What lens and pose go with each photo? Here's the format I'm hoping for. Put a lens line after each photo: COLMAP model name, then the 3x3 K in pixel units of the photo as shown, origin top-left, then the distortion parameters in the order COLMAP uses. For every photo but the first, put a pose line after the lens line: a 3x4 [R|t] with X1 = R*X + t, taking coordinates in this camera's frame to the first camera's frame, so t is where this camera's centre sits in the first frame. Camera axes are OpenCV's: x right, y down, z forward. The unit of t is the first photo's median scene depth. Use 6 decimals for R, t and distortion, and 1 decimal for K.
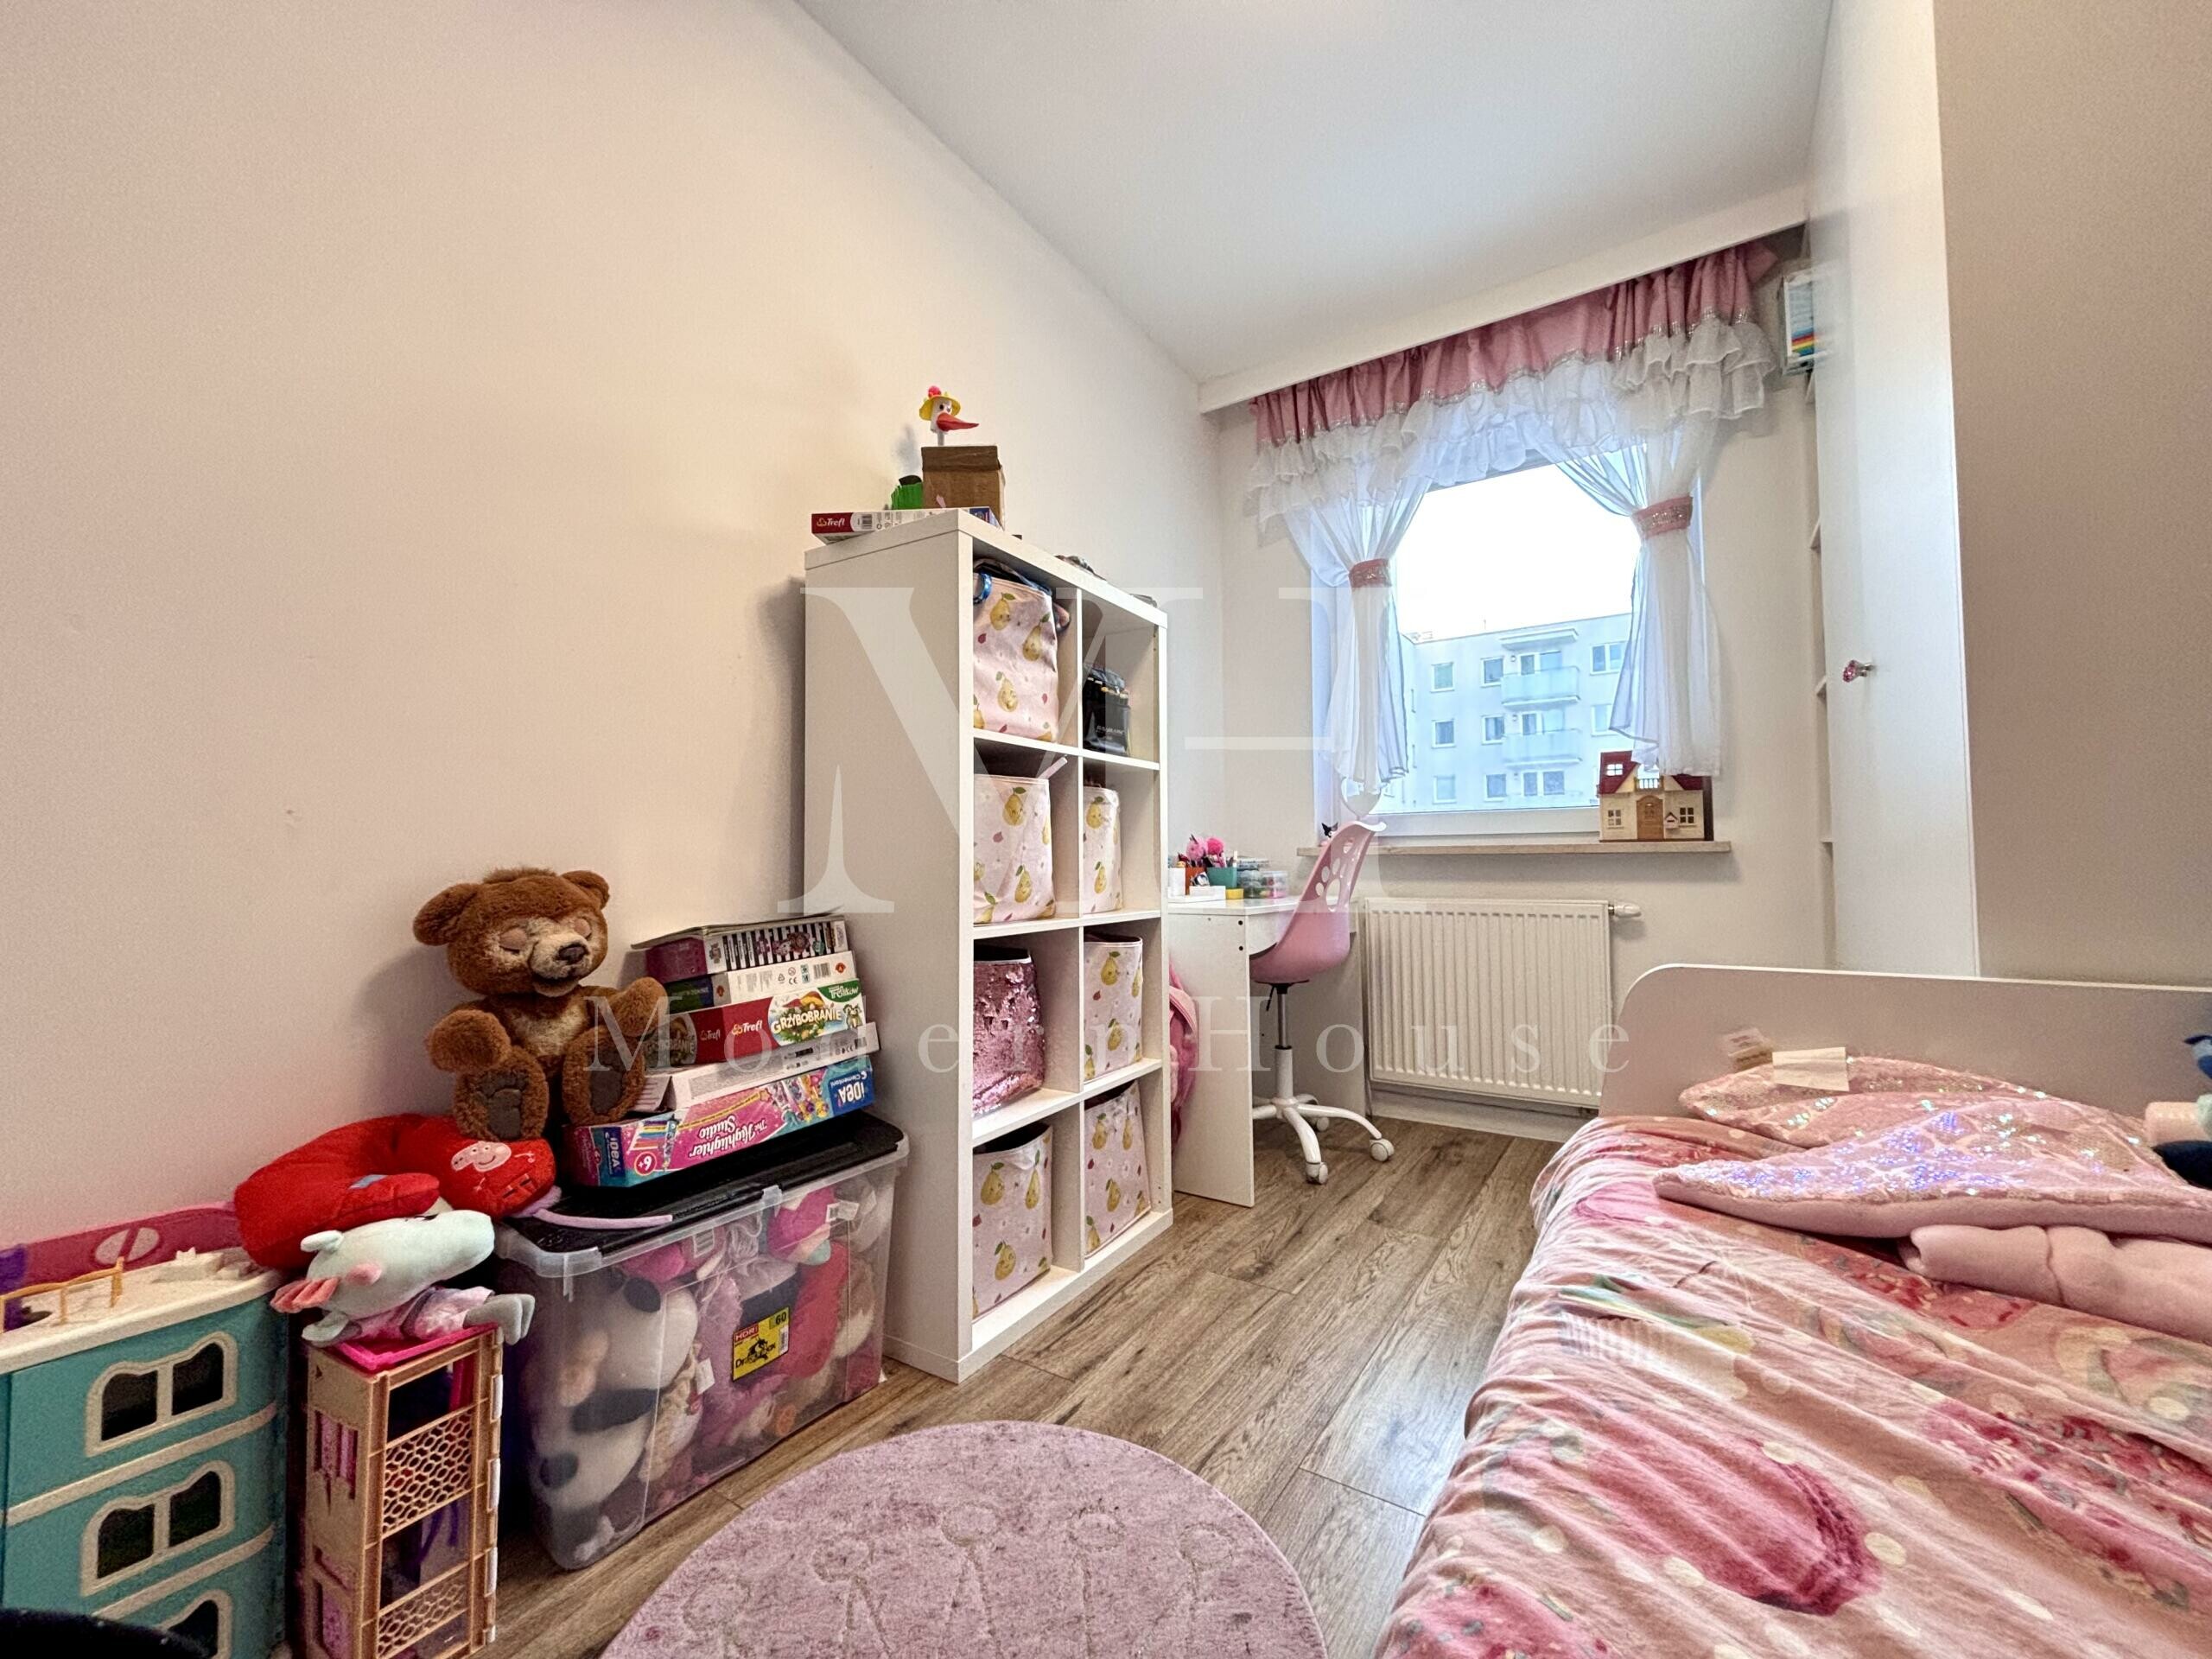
lens RADIAL K [[877.7, 0, 1106.2], [0, 877.7, 821.3], [0, 0, 1]] dist [-0.001489, -0.000178]
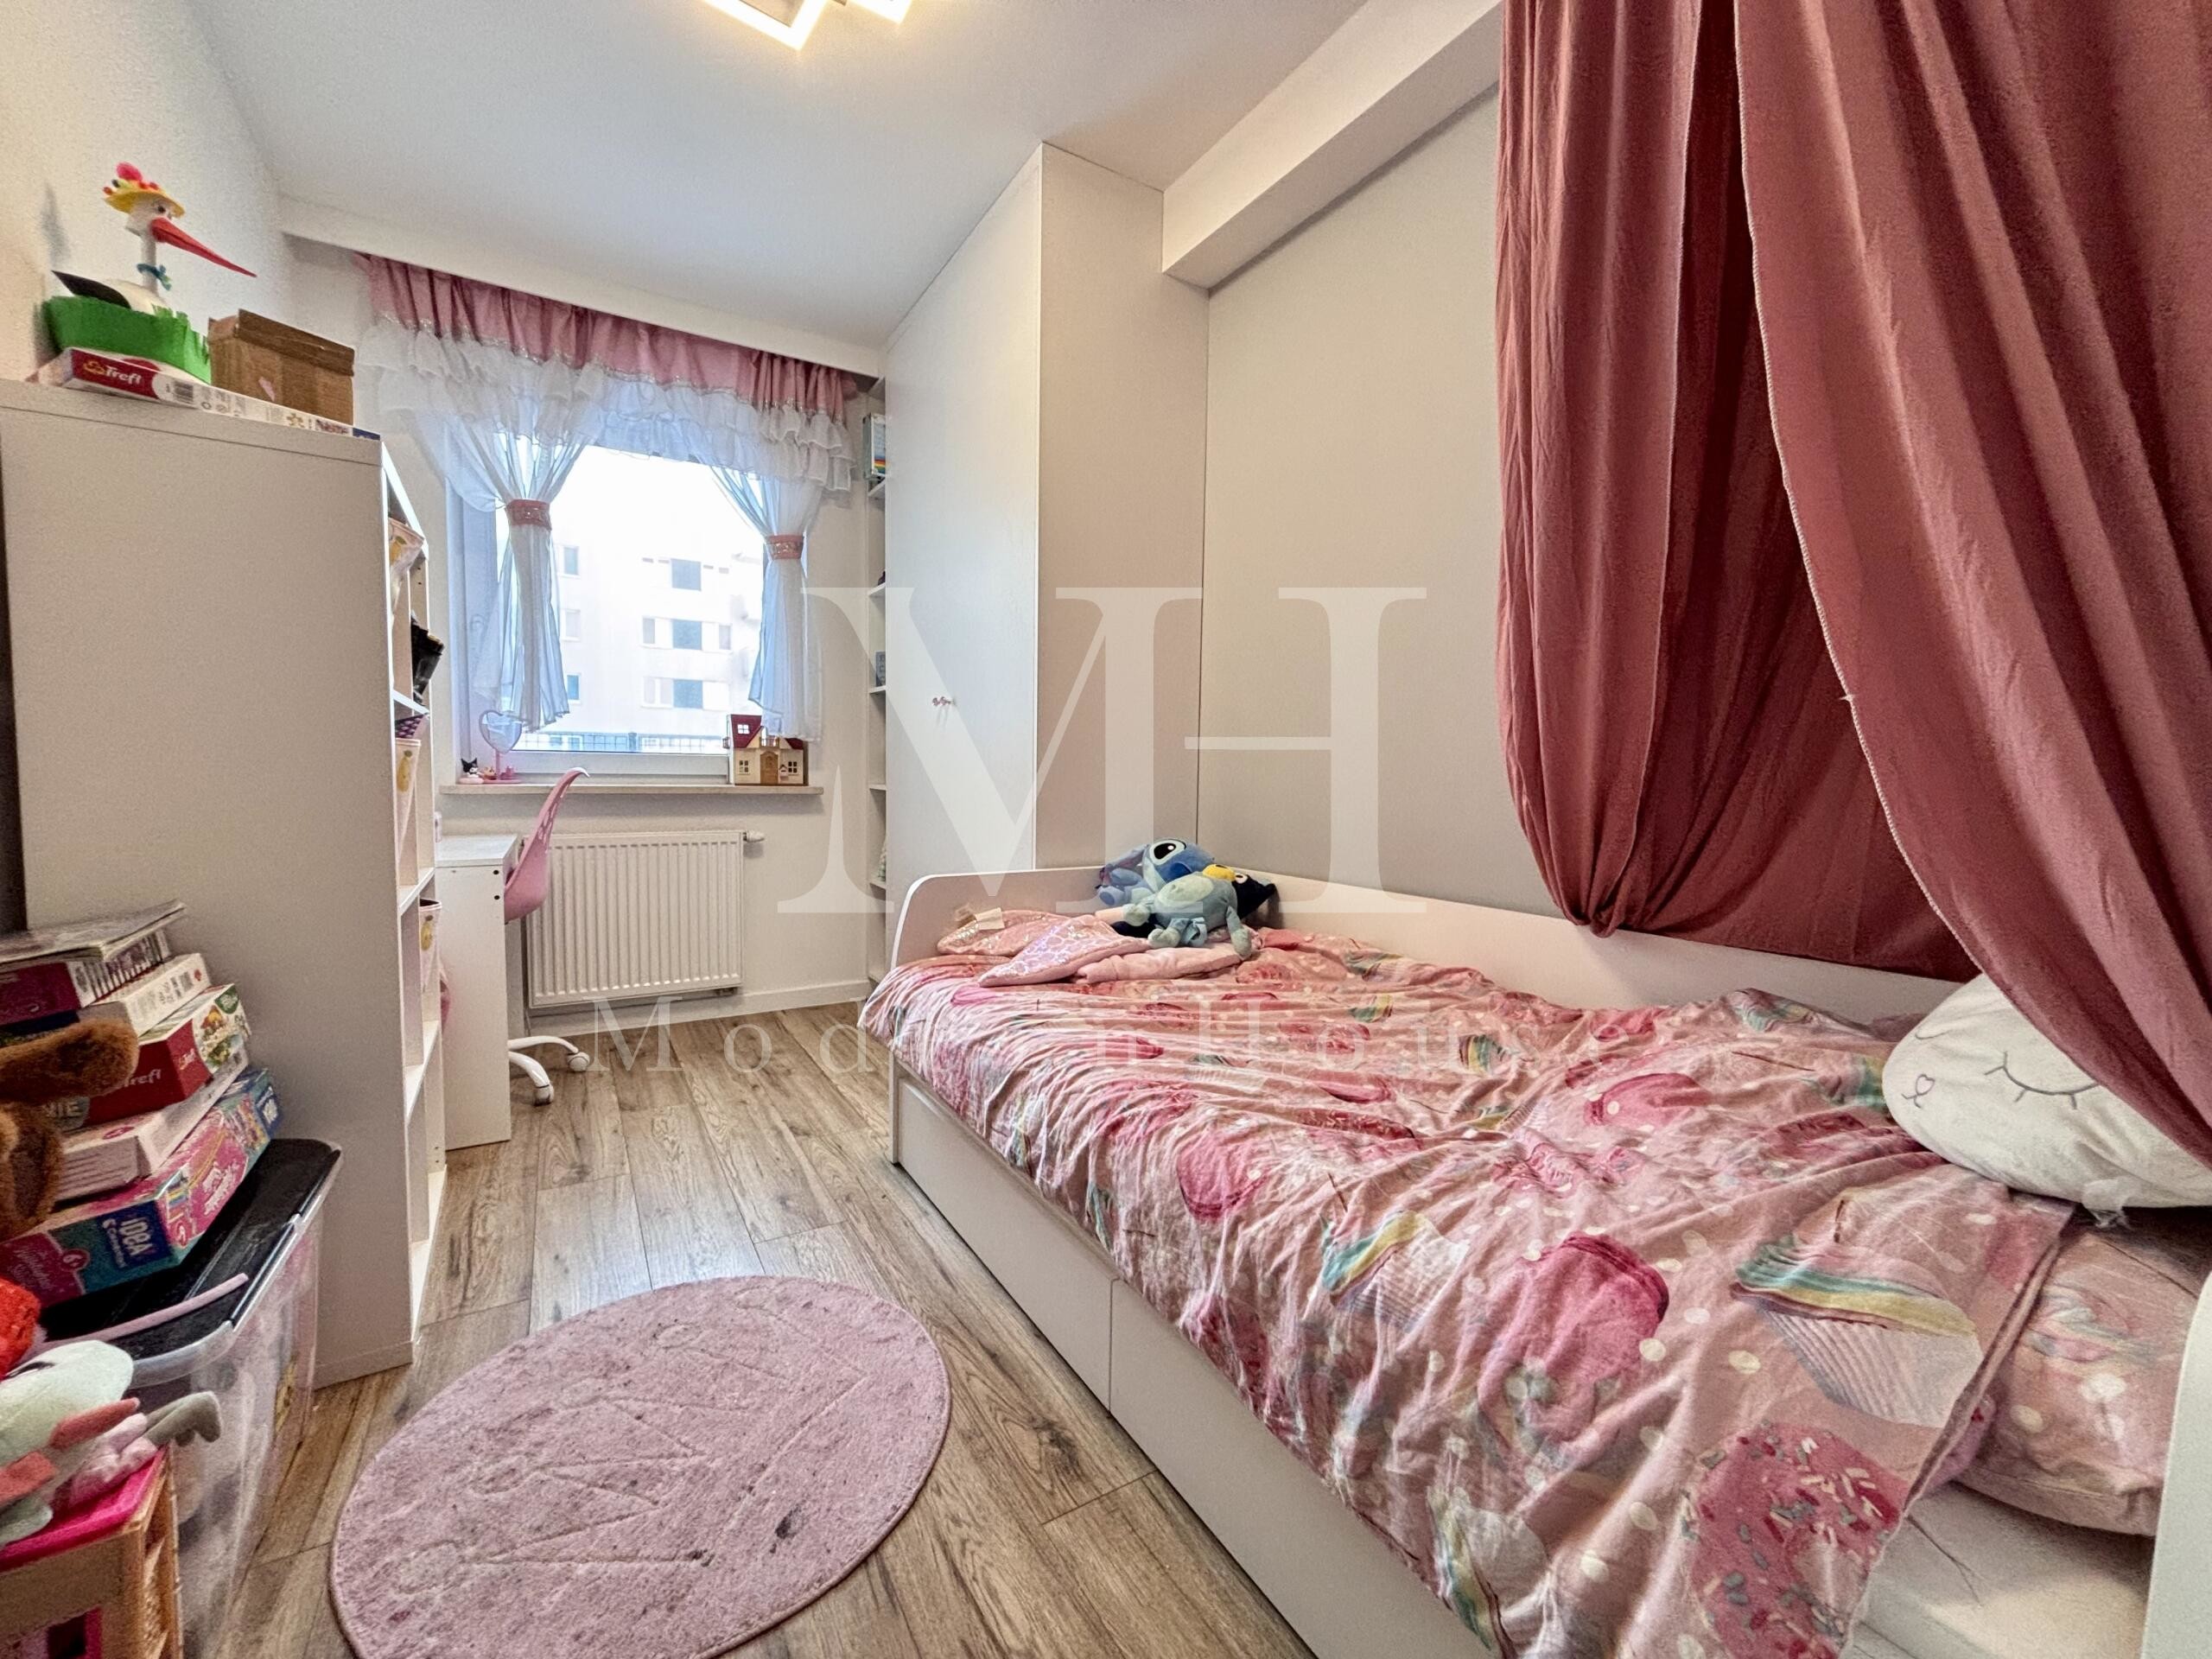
lens RADIAL K [[883.2, 0, 1106.0], [0, 883.2, 829.5], [0, 0, 1]] dist [-0.044369, -0.000058]
pose [[0.409587, -0.046983, 0.911060, -0.443473], [-0.059308, 0.995189, 0.077985, -0.049690], [-0.910341, -0.085975, 0.404830, -0.031958]]
